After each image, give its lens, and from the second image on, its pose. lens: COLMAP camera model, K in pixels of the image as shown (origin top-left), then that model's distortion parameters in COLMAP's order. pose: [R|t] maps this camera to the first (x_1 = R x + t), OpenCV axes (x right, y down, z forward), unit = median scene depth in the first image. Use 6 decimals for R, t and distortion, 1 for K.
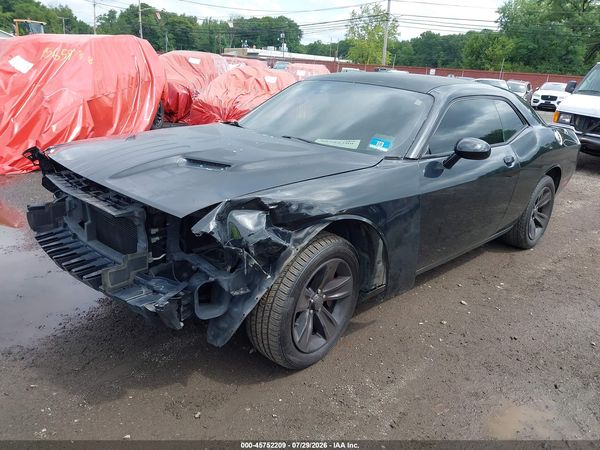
lens RADIAL K [[487.2, 0, 298.8], [0, 487.2, 223.0], [0, 0, 1]] dist [0.011359, -0.007123]
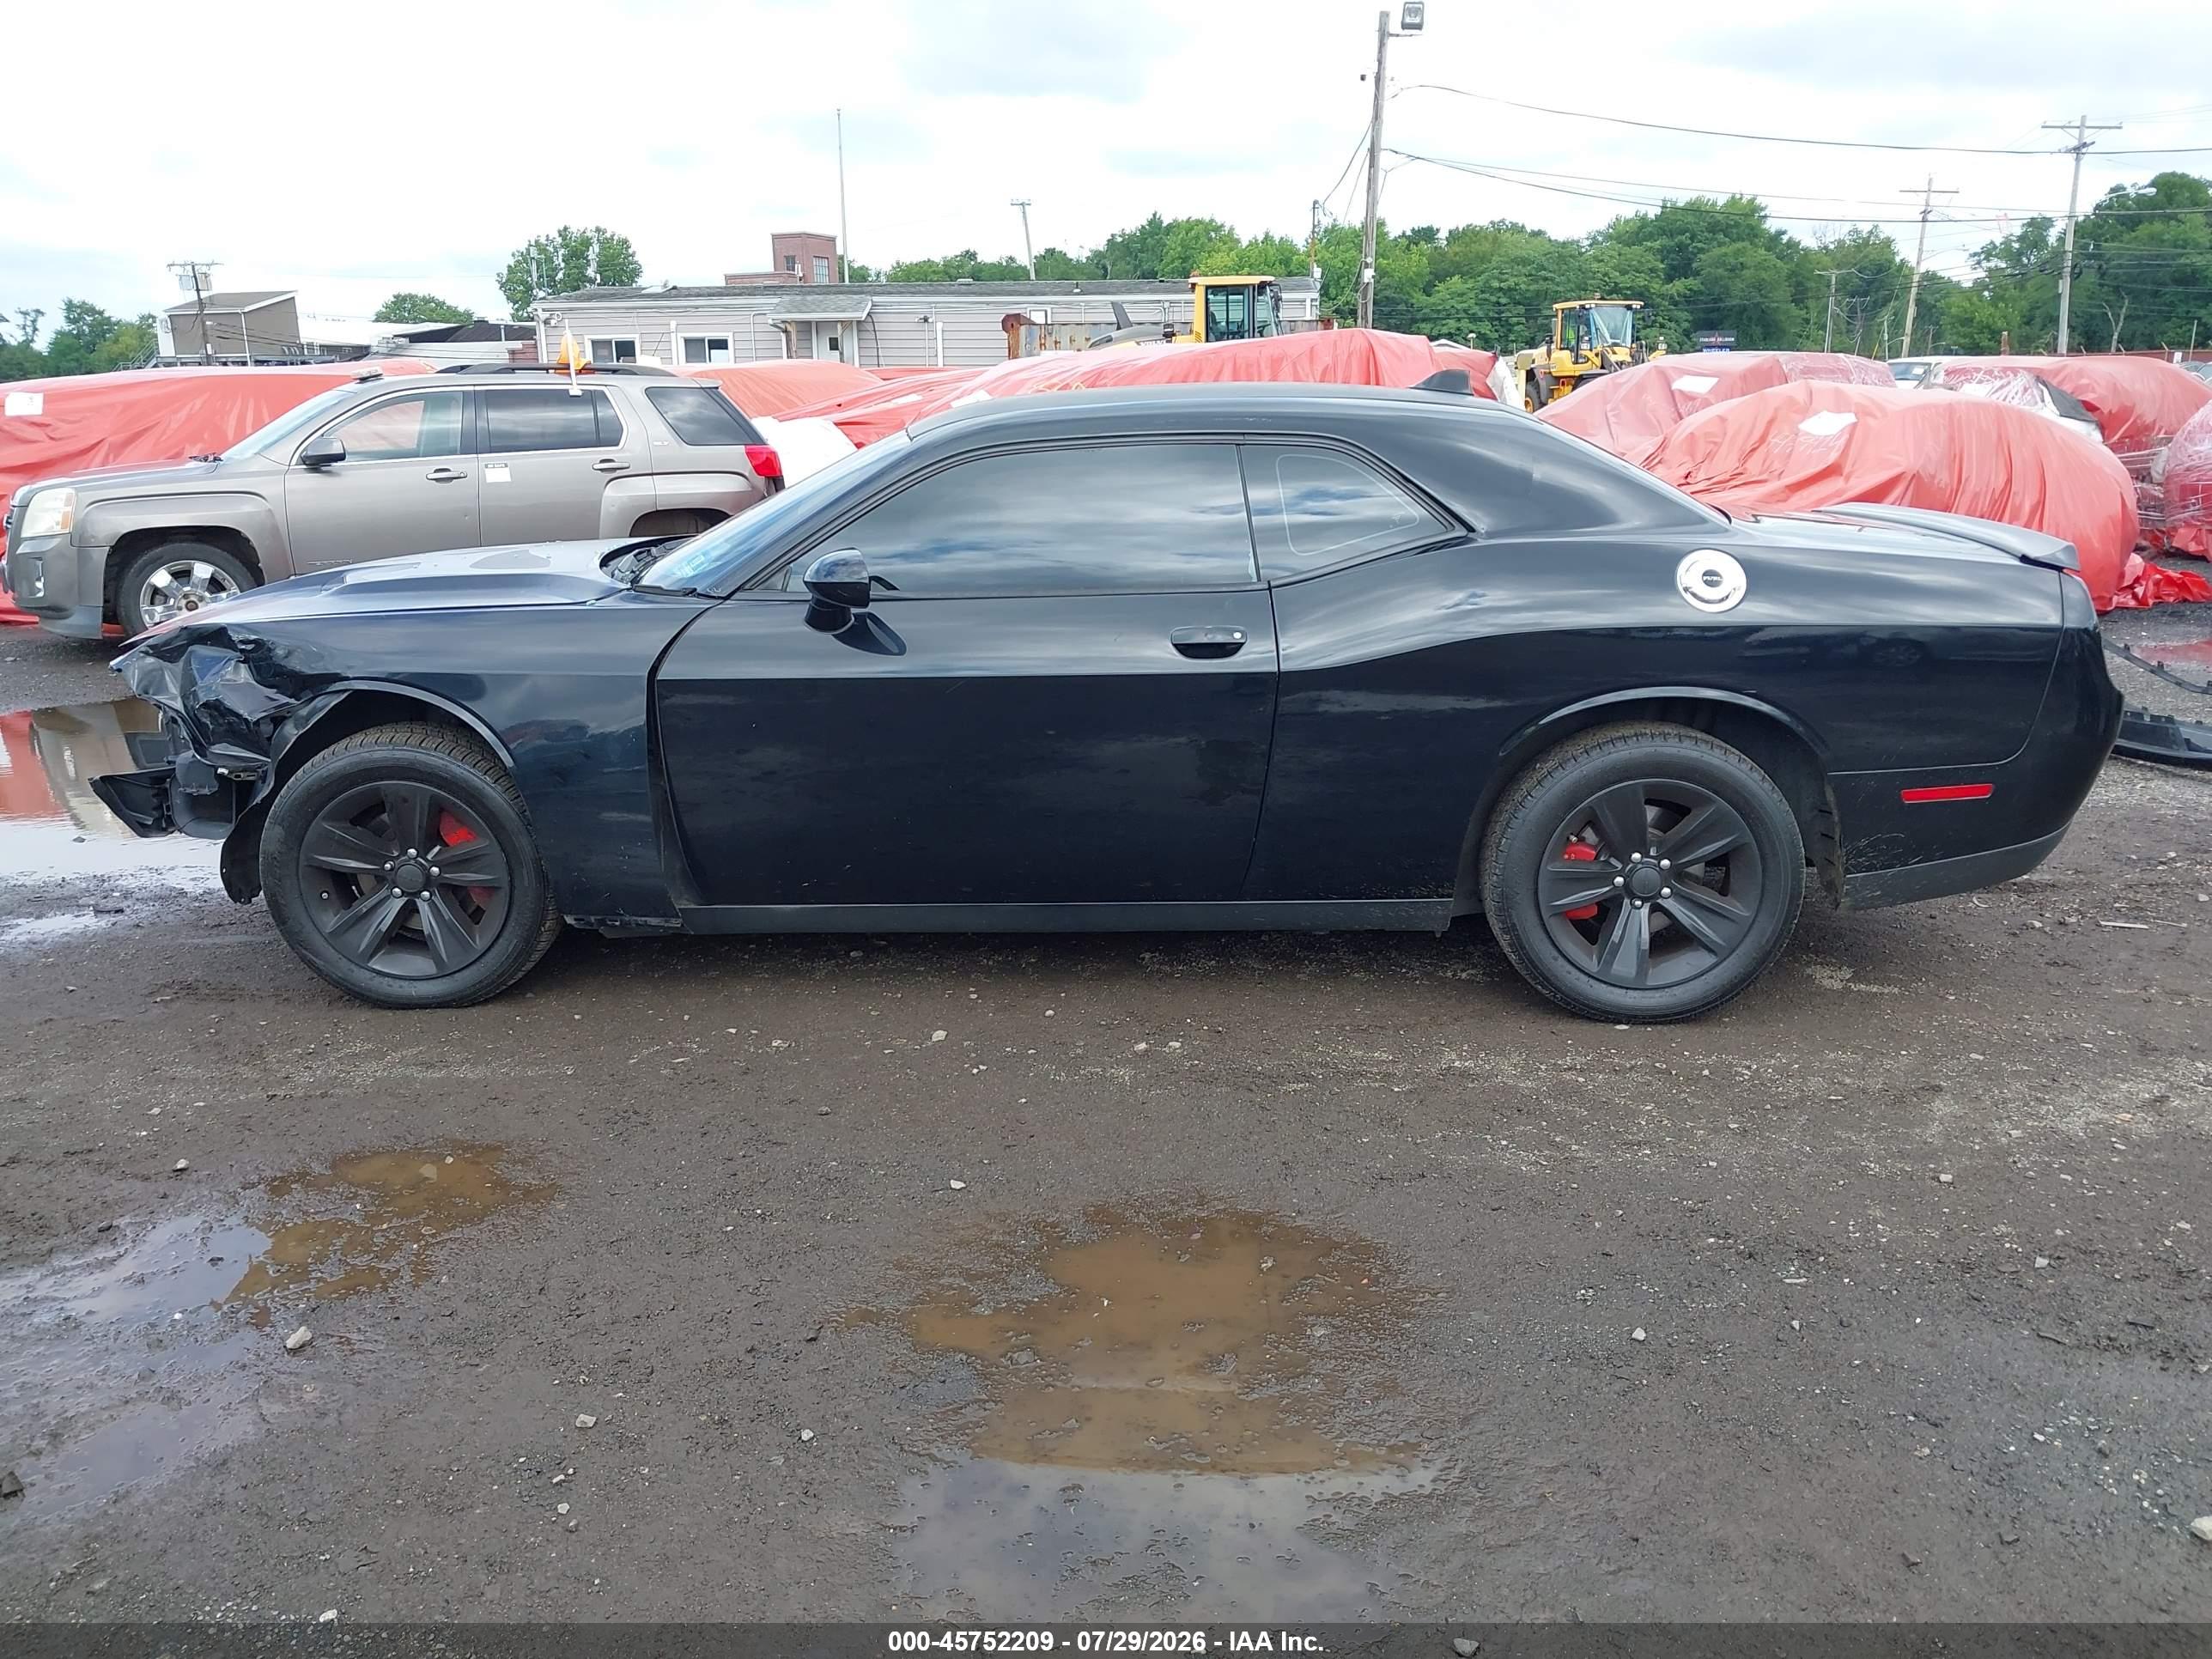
lens RADIAL K [[1796.2, 0, 1098.0], [0, 1796.2, 831.5], [0, 0, 1]] dist [0.011359, -0.007123]
pose [[0.614363, 0.113851, -0.780767, 1.657912], [-0.187106, 0.982332, -0.003985, 0.000663], [0.766518, 0.148534, 0.624810, 0.365429]]
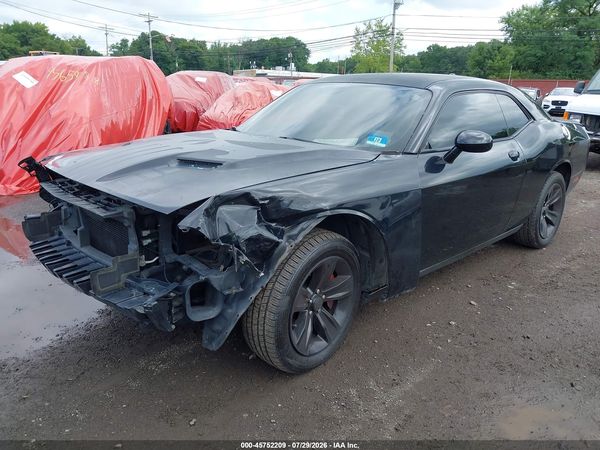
lens RADIAL K [[487.2, 0, 300.2], [0, 487.2, 223.0], [0, 0, 1]] dist [0.011359, -0.007123]
pose [[0.999043, -0.033568, -0.028054, 0.033640], [0.032429, 0.998668, -0.040121, 0.037694], [0.029363, 0.039173, 0.998801, 0.027305]]
